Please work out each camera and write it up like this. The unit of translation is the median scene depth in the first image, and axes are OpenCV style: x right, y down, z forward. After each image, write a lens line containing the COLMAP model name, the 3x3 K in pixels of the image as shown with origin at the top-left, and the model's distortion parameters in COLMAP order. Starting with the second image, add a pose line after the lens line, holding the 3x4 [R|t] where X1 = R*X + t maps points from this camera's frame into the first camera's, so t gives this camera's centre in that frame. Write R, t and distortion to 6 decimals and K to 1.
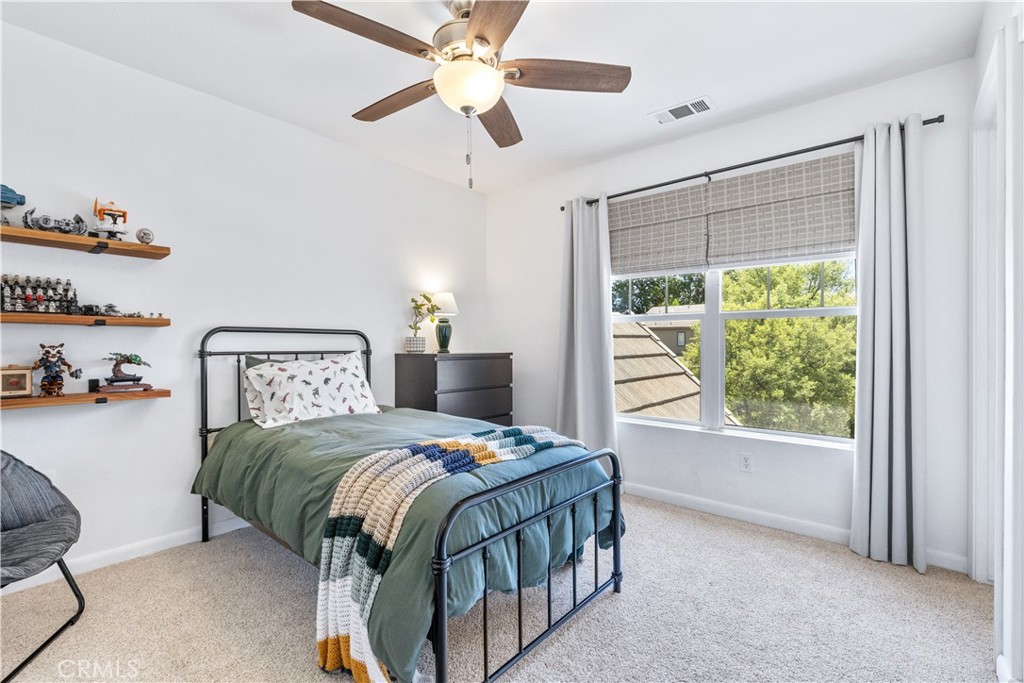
lens RADIAL K [[465.2, 0, 514.5], [0, 465.2, 347.5], [0, 0, 1]] dist [0.001813, -0.000015]
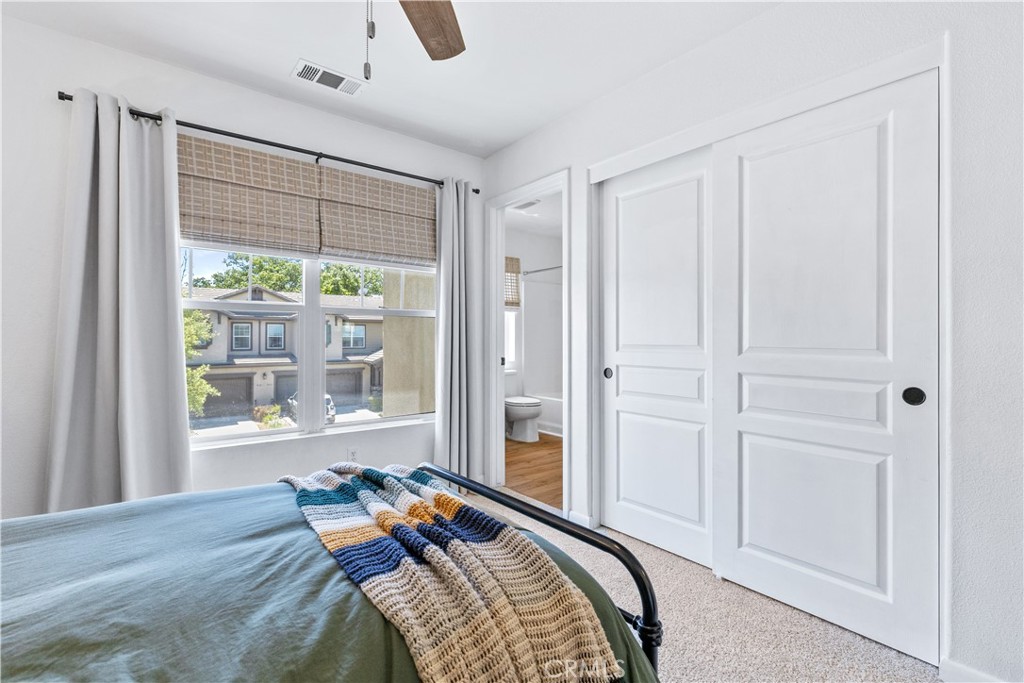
lens RADIAL K [[465.2, 0, 520.9], [0, 465.2, 336.4], [0, 0, 1]] dist [0.001813, -0.000015]
pose [[0.178992, -0.003090, 0.983846, -0.426450], [0.001456, 0.999995, 0.002876, -0.016637], [-0.983849, 0.000918, 0.178996, 0.450710]]
